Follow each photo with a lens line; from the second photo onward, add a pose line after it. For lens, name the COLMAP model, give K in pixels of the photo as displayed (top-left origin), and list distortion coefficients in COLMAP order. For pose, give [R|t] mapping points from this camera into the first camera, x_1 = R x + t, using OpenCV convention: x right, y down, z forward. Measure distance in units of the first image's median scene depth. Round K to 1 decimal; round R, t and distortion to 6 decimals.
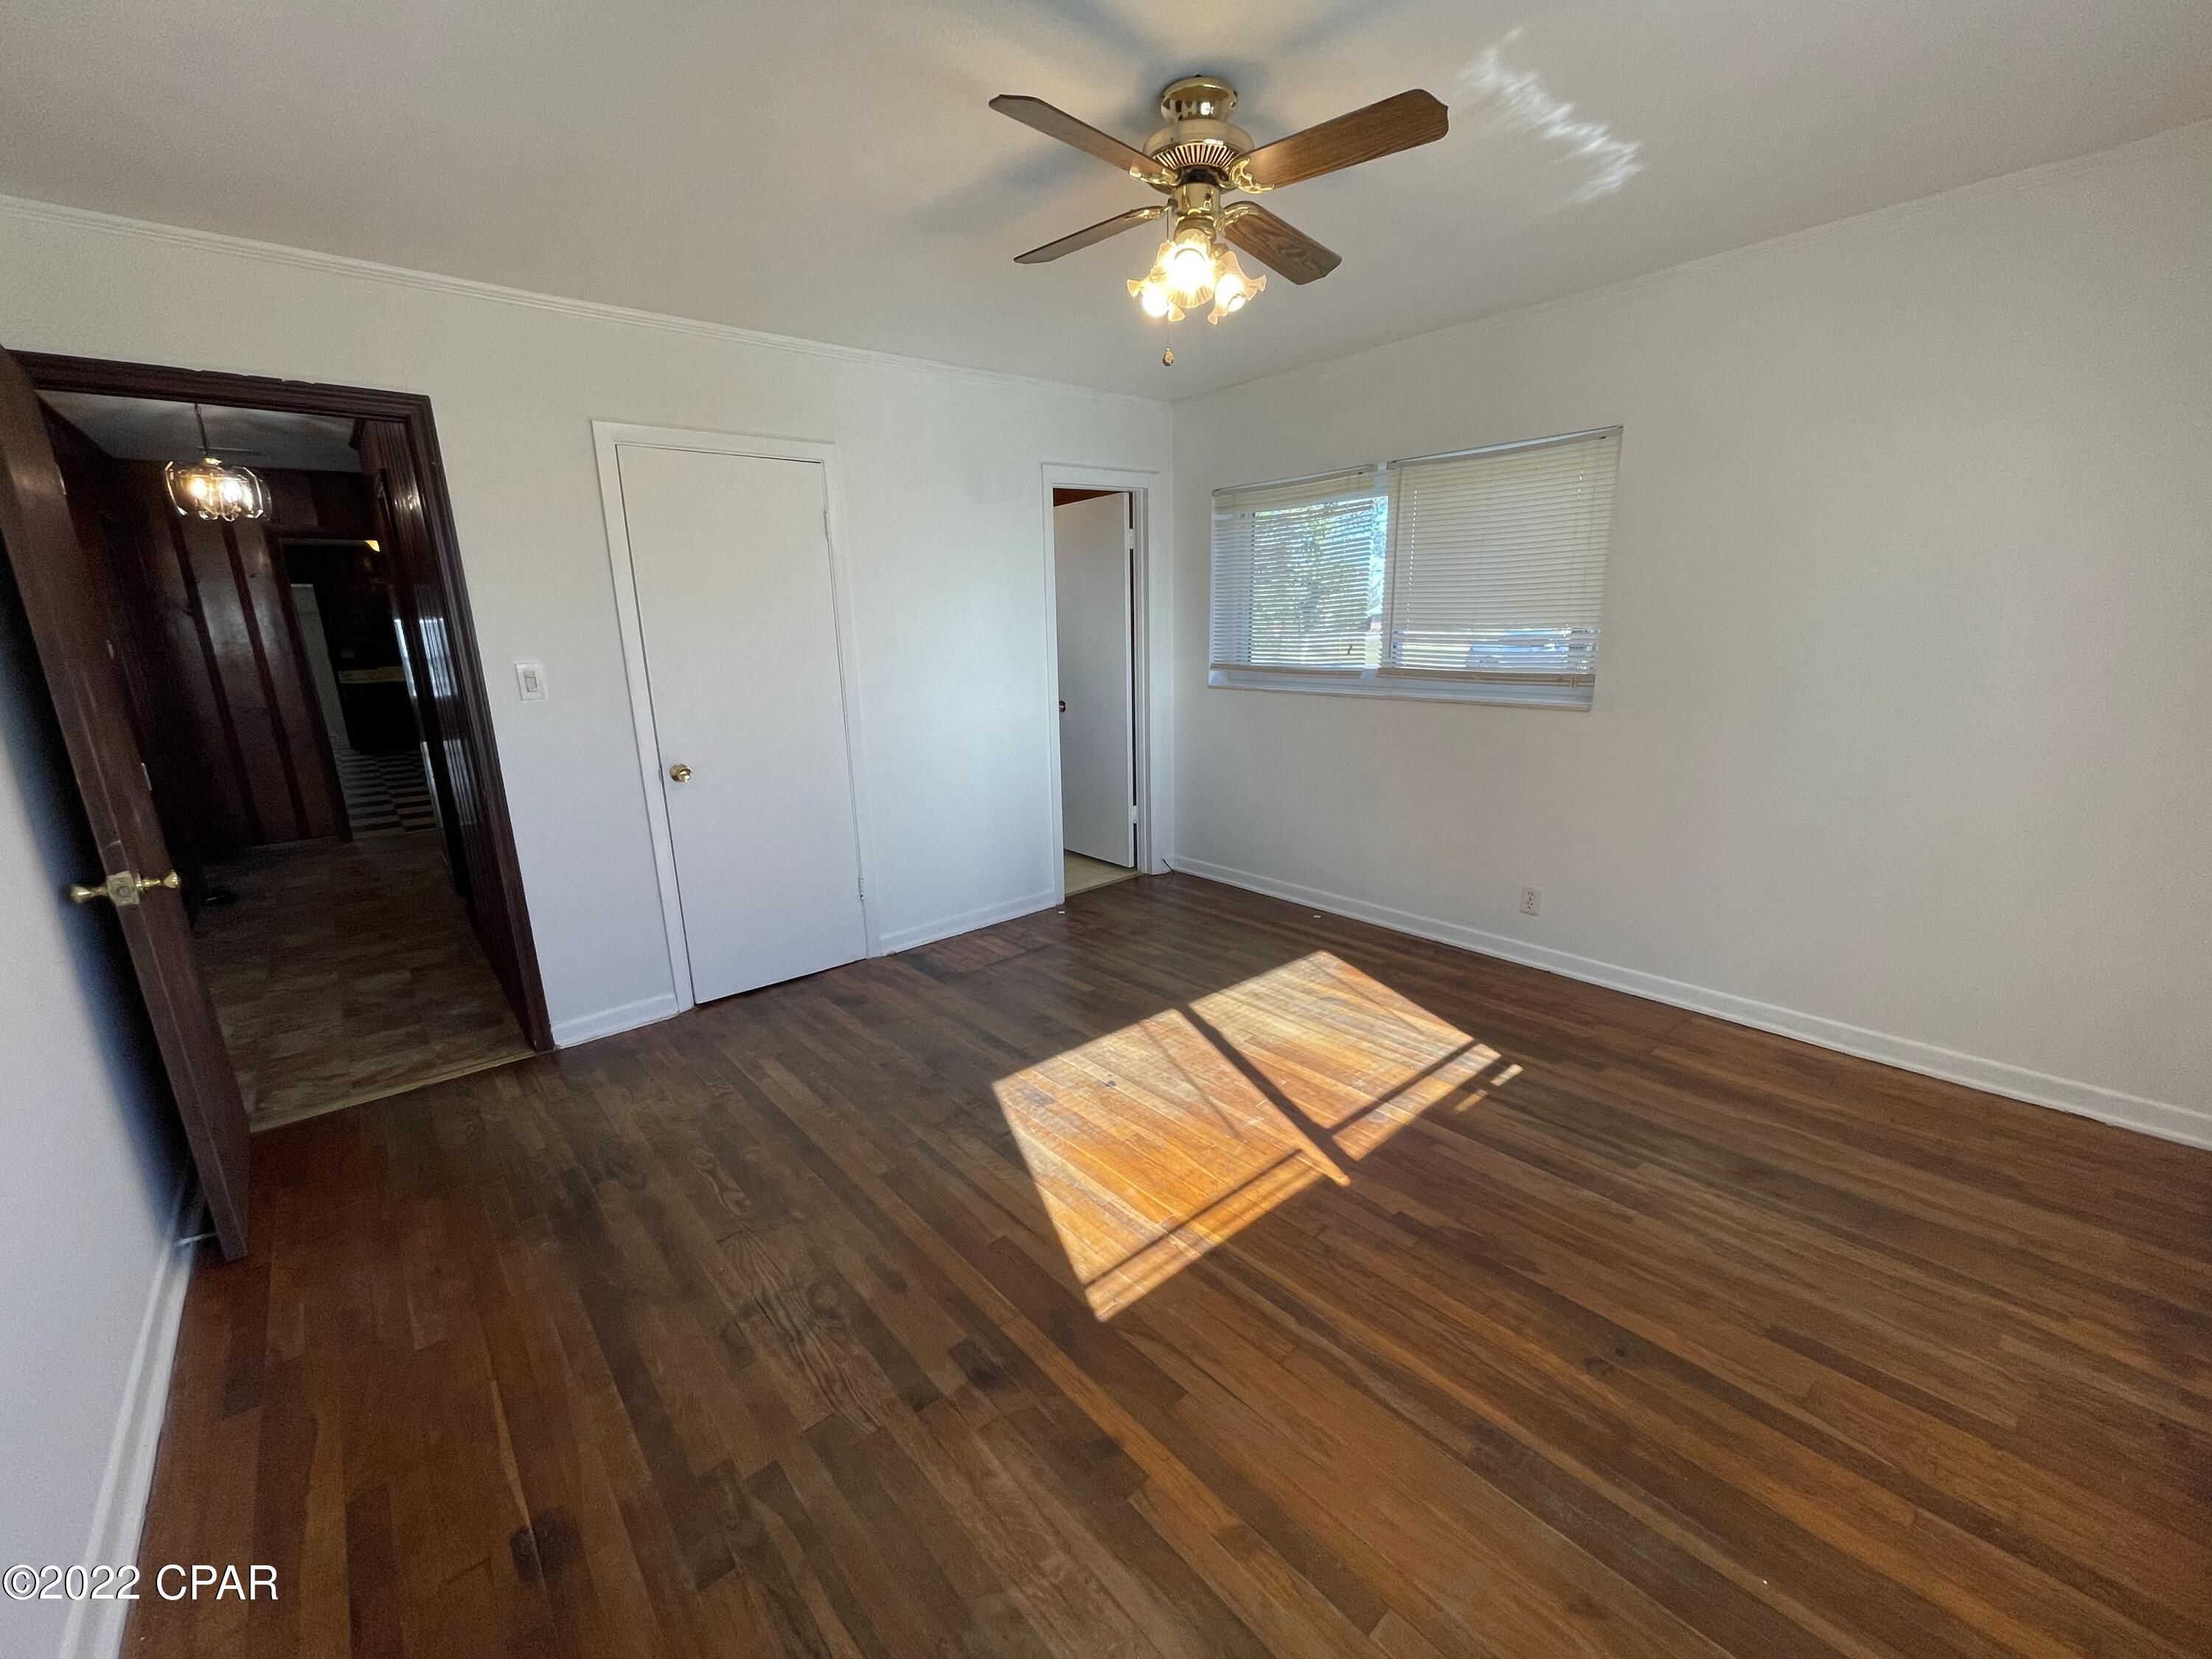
lens RADIAL K [[895.5, 0, 1100.7], [0, 895.5, 844.6], [0, 0, 1]] dist [0.001442, 0.000659]
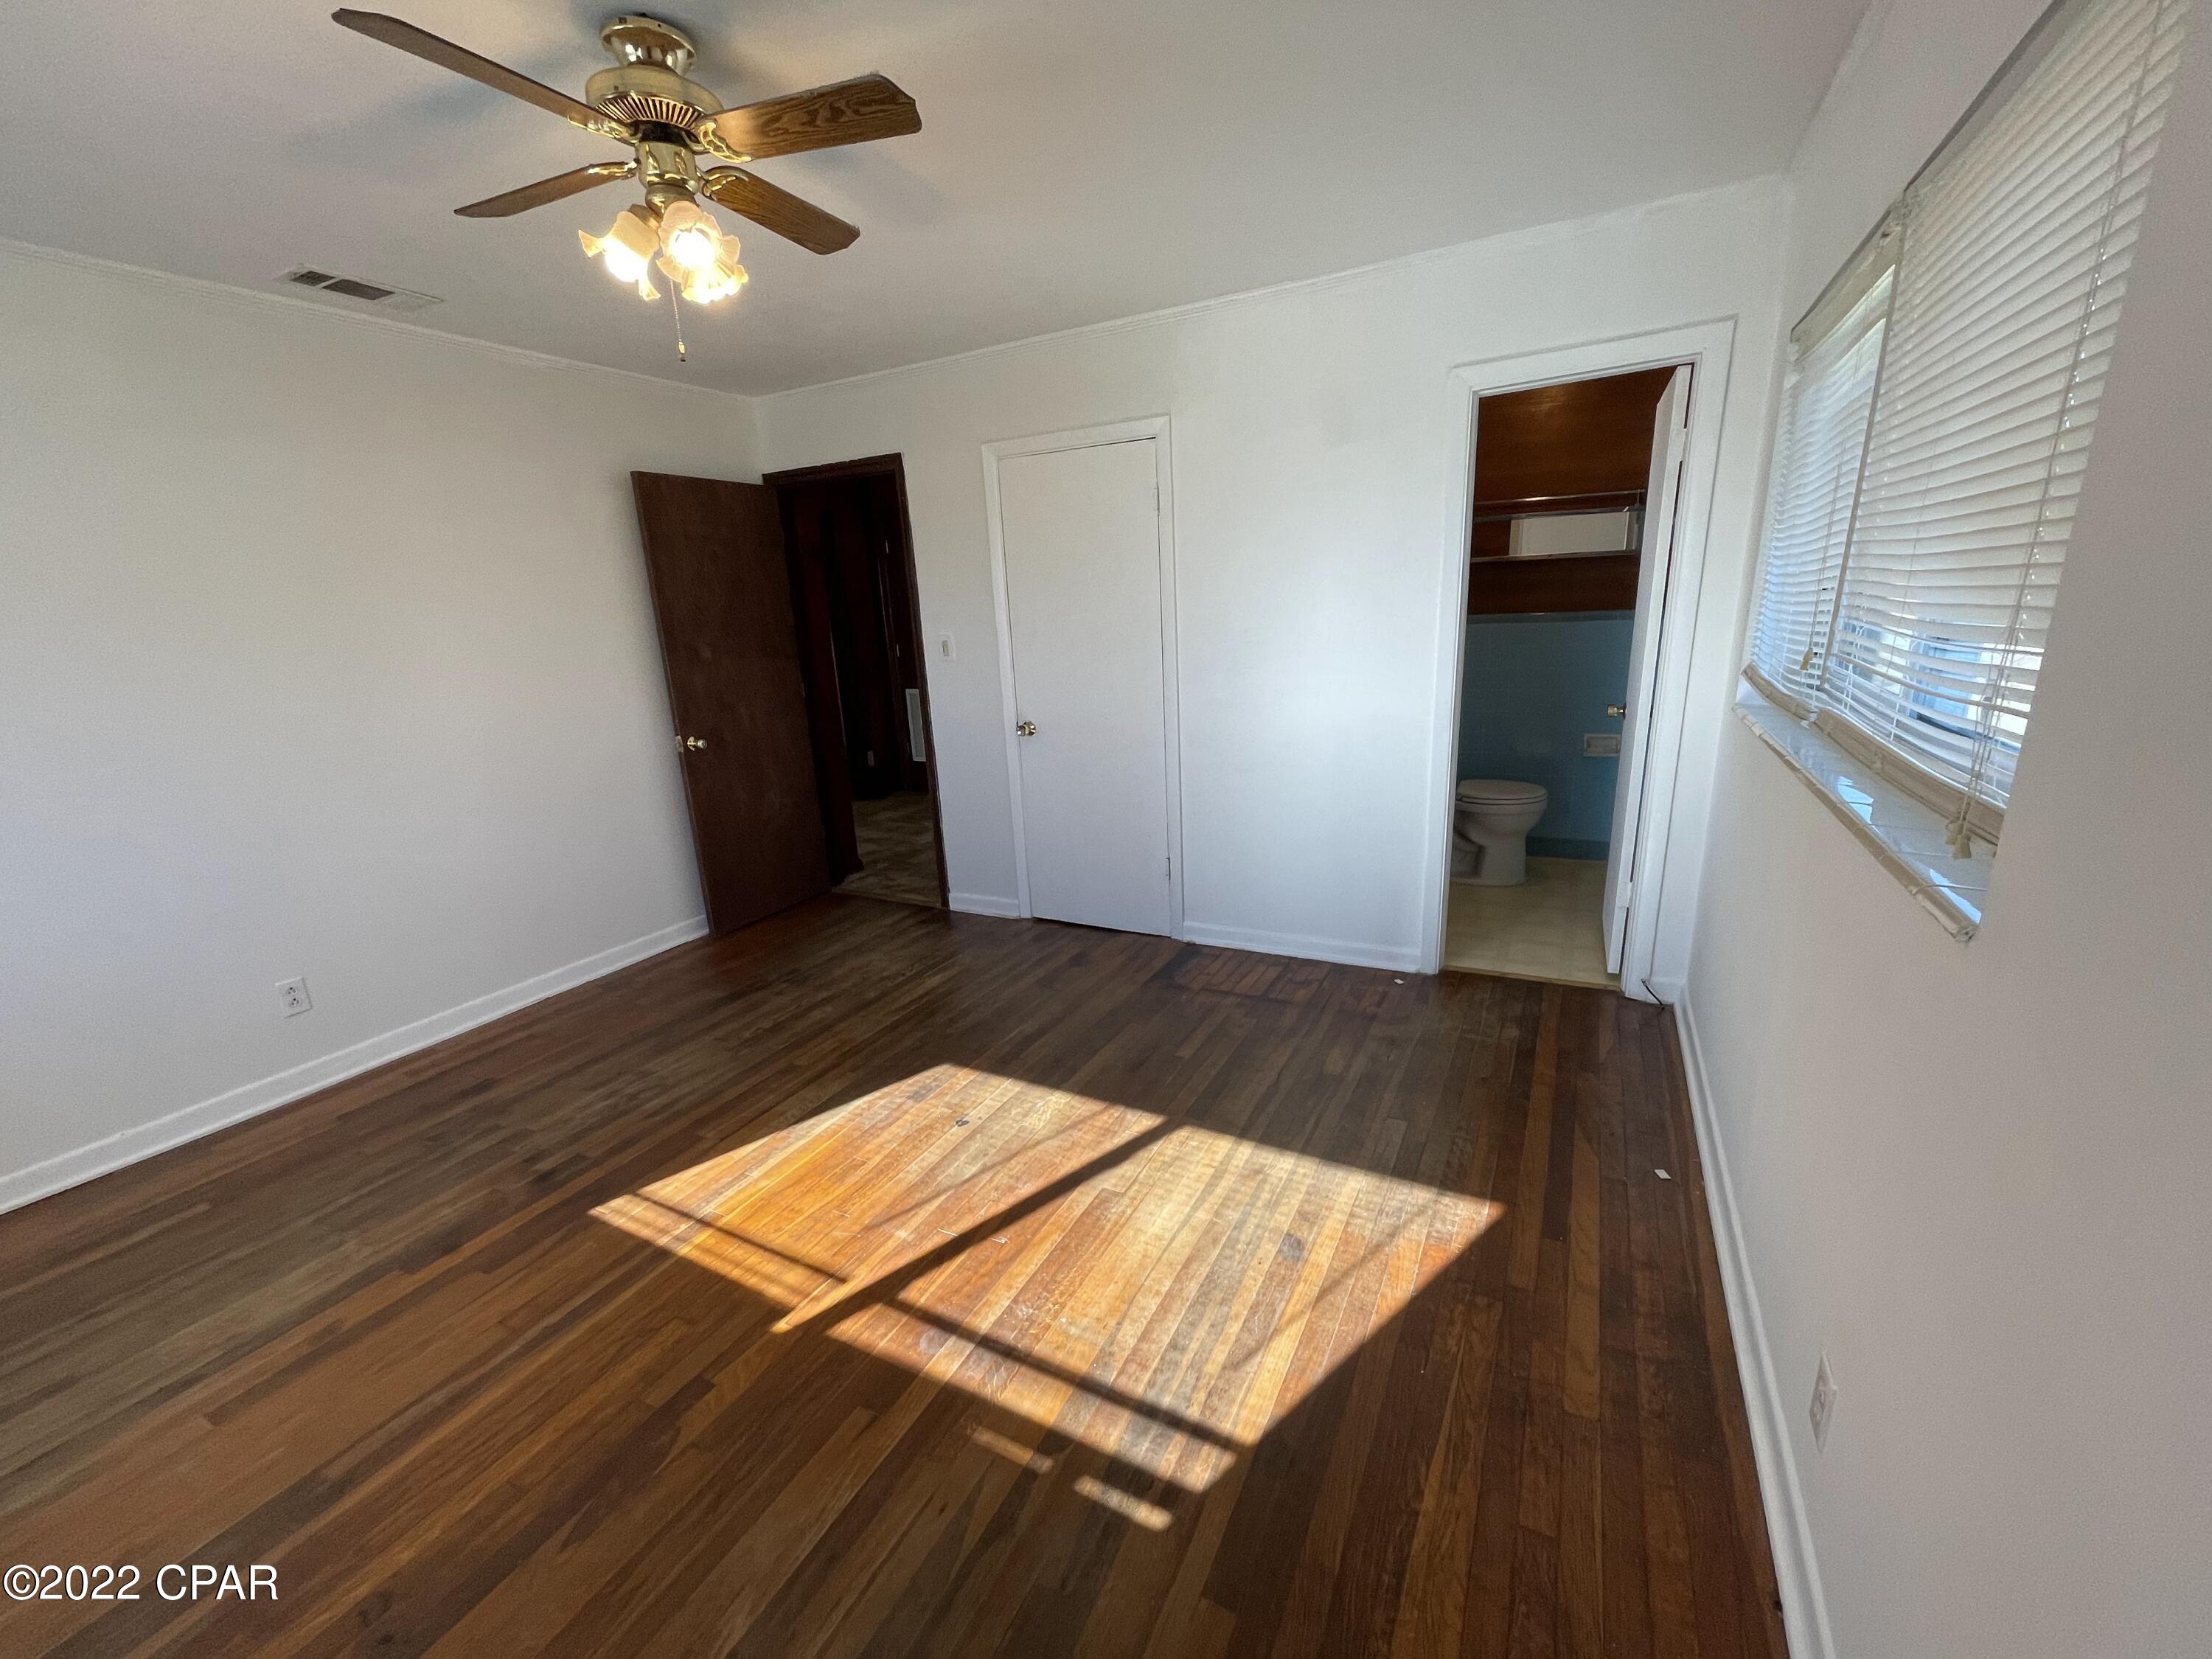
lens RADIAL K [[885.5, 0, 1104.6], [0, 885.5, 835.0], [0, 0, 1]] dist [-0.001102, 0.008288]
pose [[0.369555, 0.249643, -0.895046, 0.835327], [-0.186211, 0.963592, 0.191878, -0.234671], [0.910360, 0.095758, 0.402586, 0.741351]]
